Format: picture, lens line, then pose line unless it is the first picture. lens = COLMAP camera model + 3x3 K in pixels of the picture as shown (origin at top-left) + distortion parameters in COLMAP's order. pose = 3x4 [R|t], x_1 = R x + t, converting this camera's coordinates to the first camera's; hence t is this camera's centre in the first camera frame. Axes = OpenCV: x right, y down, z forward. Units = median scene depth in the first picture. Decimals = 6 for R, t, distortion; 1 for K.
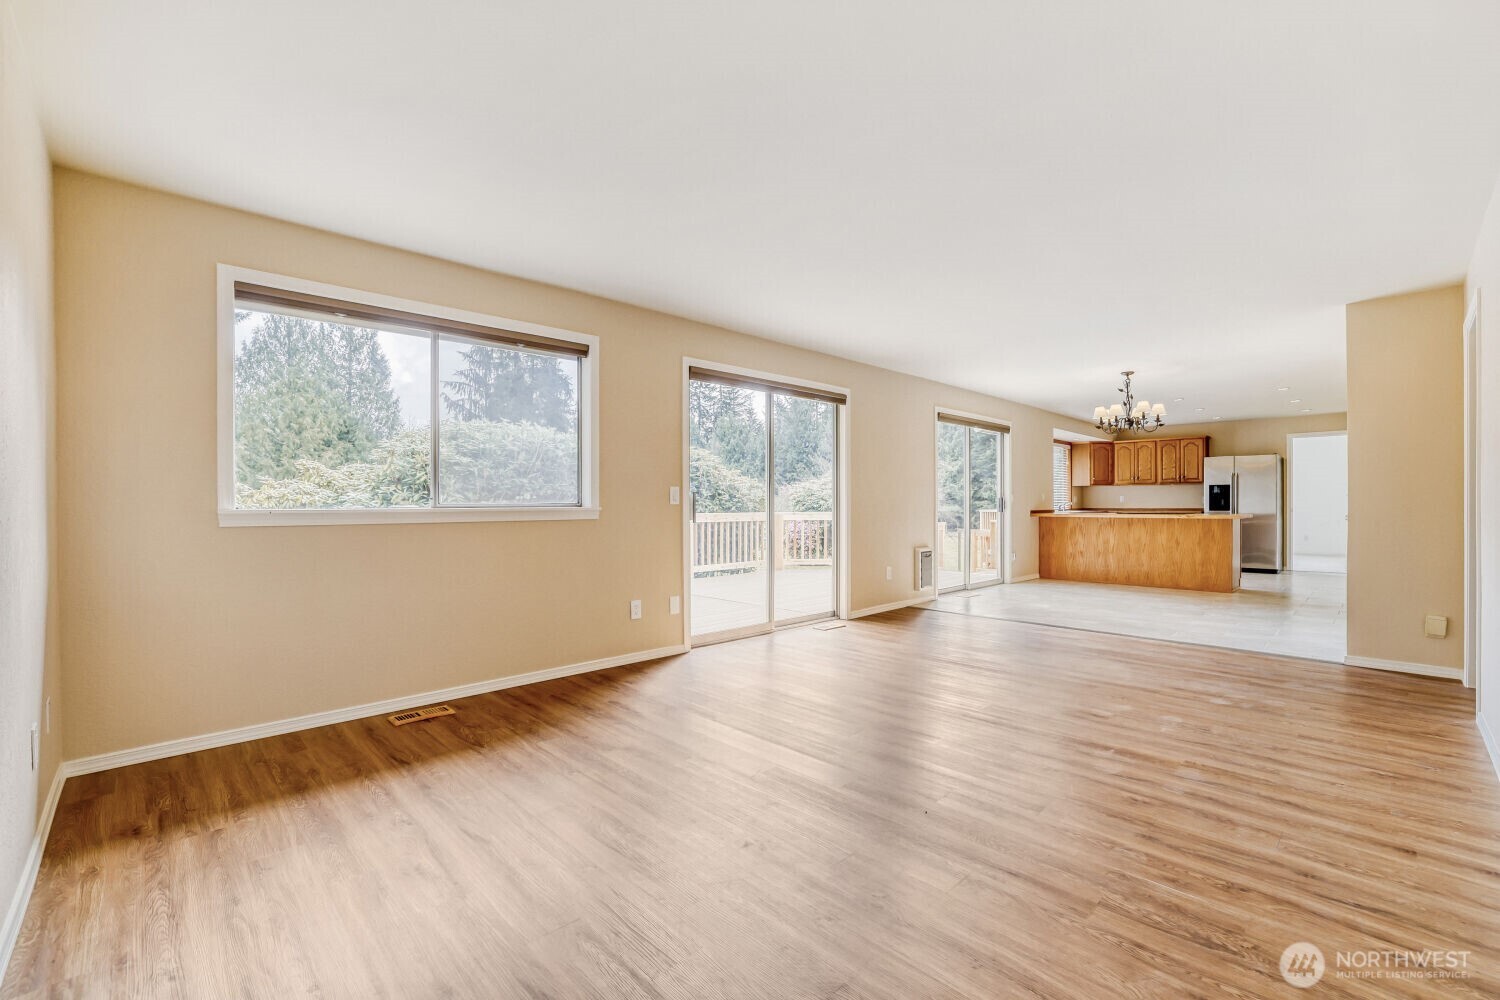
lens RADIAL K [[638.5, 0, 752.3], [0, 638.5, 505.8], [0, 0, 1]] dist [-0.018133, 0.000423]
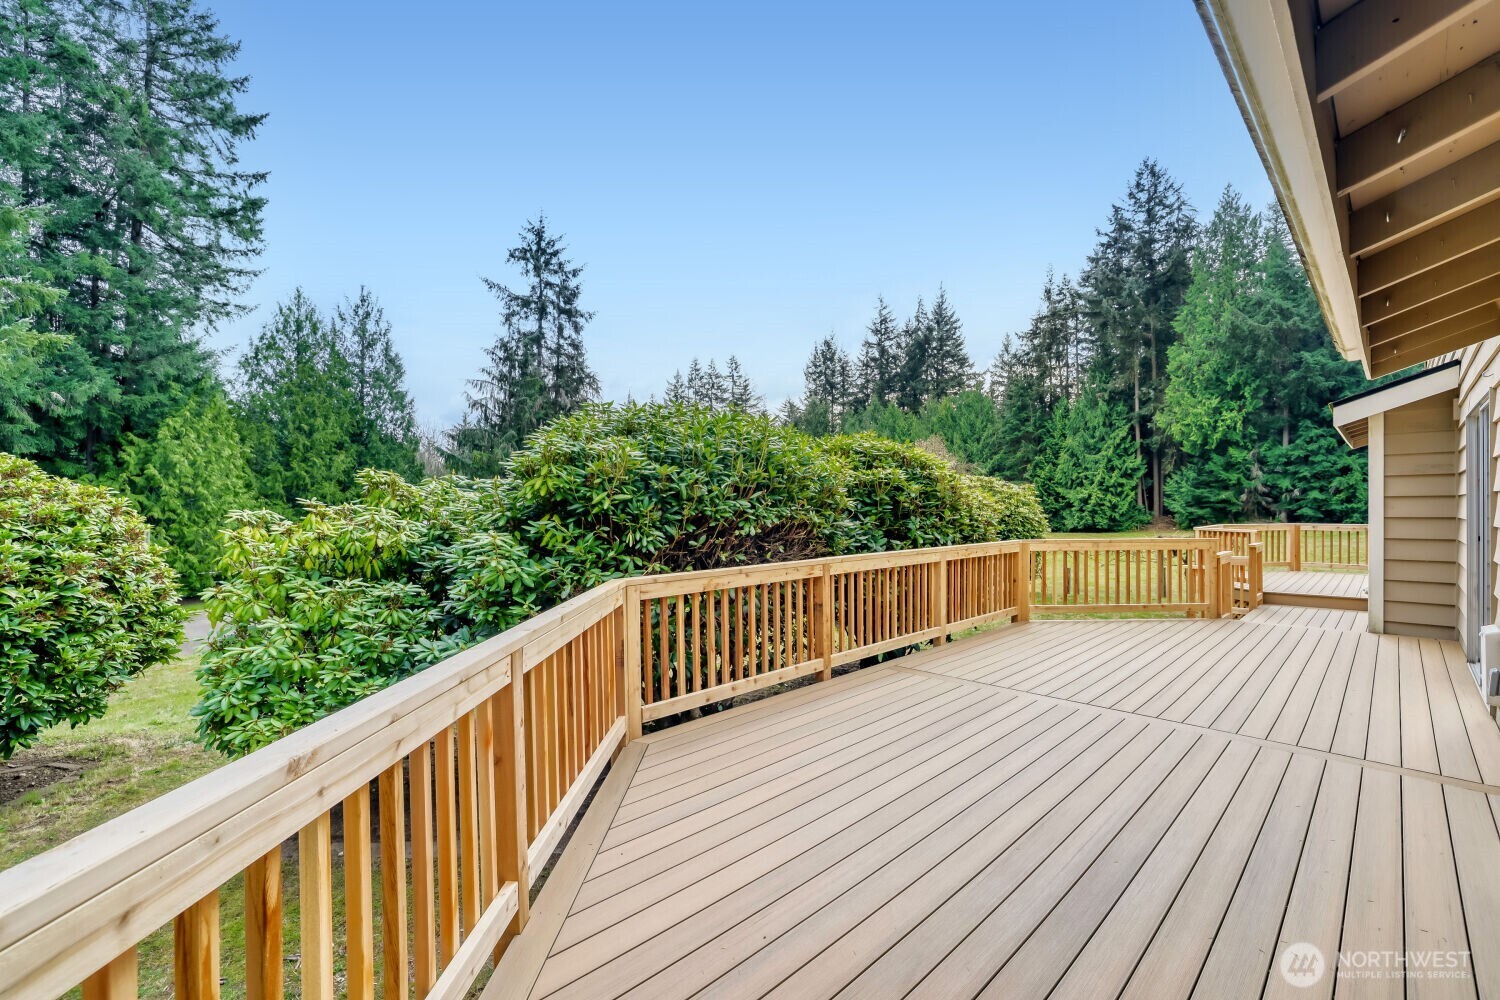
lens RADIAL K [[638.5, 0, 752.3], [0, 638.5, 505.8], [0, 0, 1]] dist [-0.018133, 0.000423]
pose [[0.999992, -0.001246, -0.003716, -0.059628], [0.001232, 0.999992, -0.003821, -0.006046], [0.003720, 0.003816, 0.999986, 0.069106]]
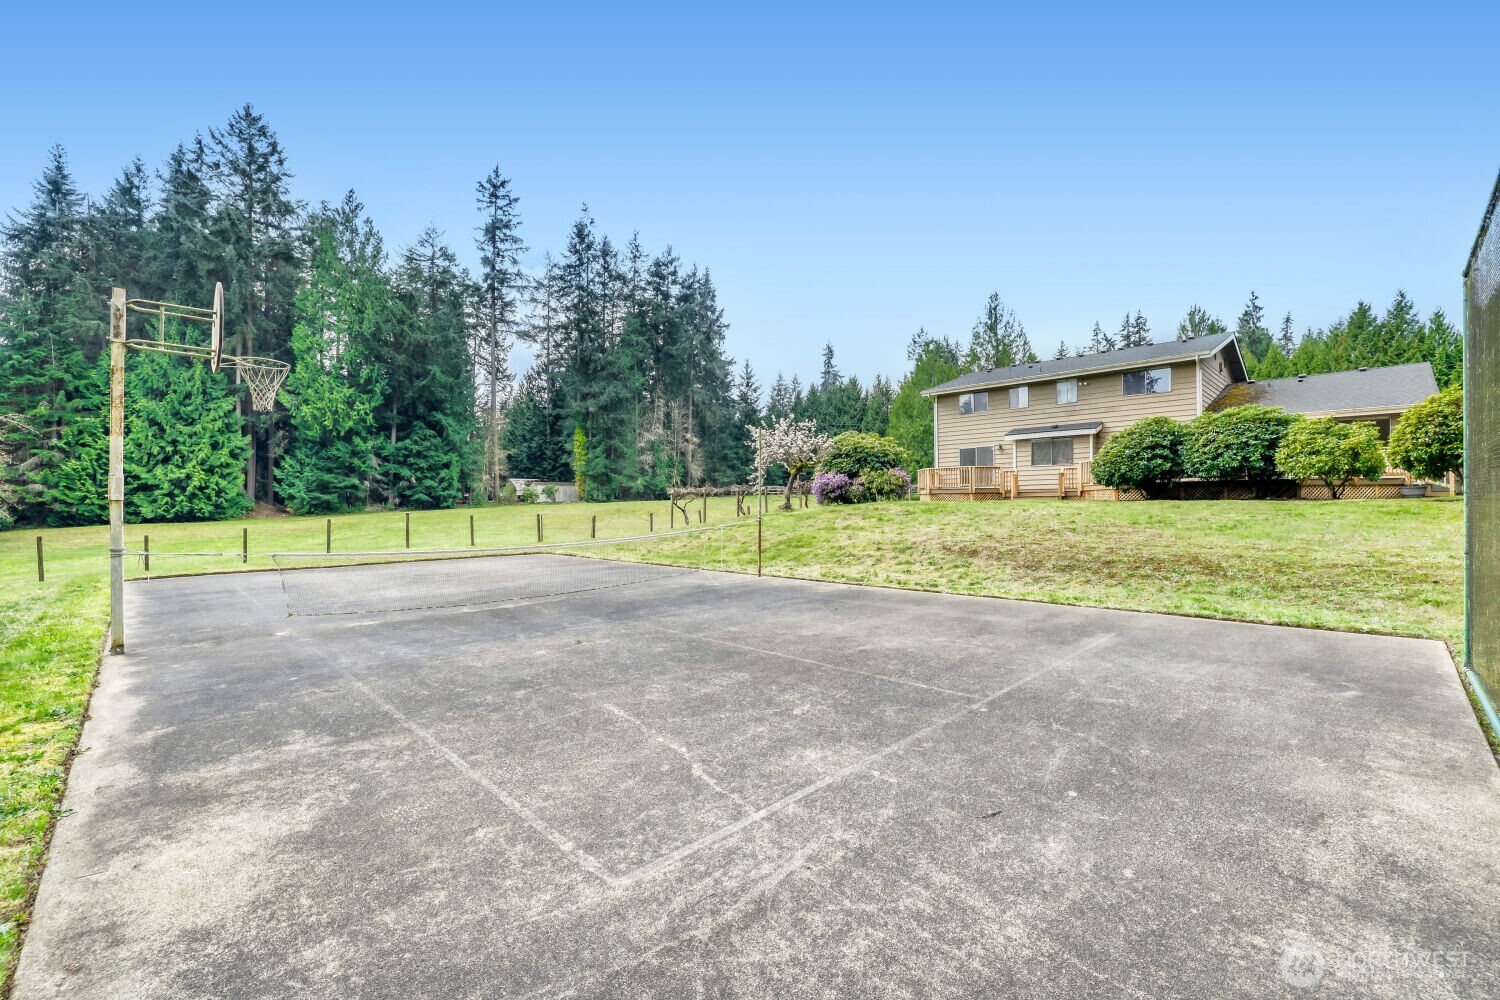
lens RADIAL K [[638.5, 0, 752.3], [0, 638.5, 505.8], [0, 0, 1]] dist [-0.018133, 0.000423]
pose [[-0.015533, -0.003553, 0.999873, -0.199960], [0.002570, 0.999990, 0.003594, 0.002397], [-0.999876, 0.002625, -0.015524, 0.218074]]
